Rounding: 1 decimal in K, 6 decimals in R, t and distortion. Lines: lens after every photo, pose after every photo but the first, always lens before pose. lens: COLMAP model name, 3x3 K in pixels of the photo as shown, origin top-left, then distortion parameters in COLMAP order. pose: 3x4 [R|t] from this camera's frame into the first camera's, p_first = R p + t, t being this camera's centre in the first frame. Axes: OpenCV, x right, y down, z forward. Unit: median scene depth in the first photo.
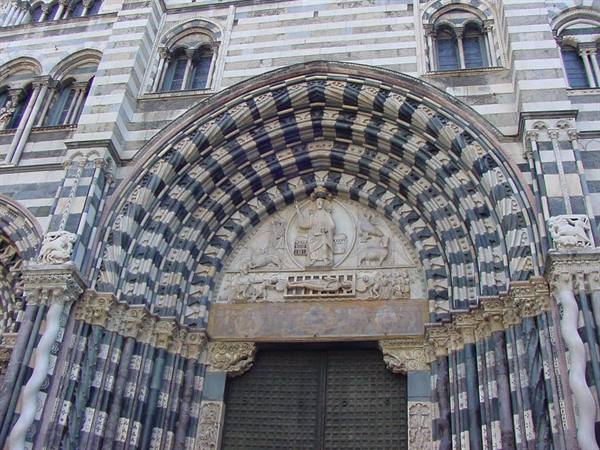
lens RADIAL K [[700.2, 0, 299.8], [0, 700.2, 243.3], [0, 0, 1]] dist [-0.230341, 0.297258]
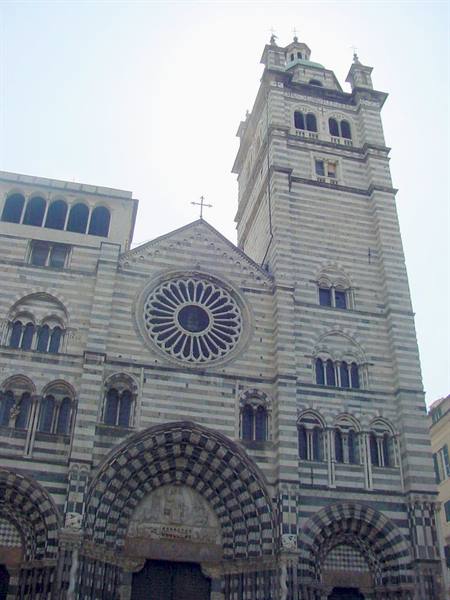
lens RADIAL K [[700.2, 0, 225.0], [0, 700.2, 300.0], [0, 0, 1]] dist [-0.230341, 0.297258]
pose [[0.927124, 0.166518, 0.335726, -0.659860], [-0.182315, 0.983112, 0.015855, -0.708464], [-0.327417, -0.075907, 0.941826, -1.002130]]
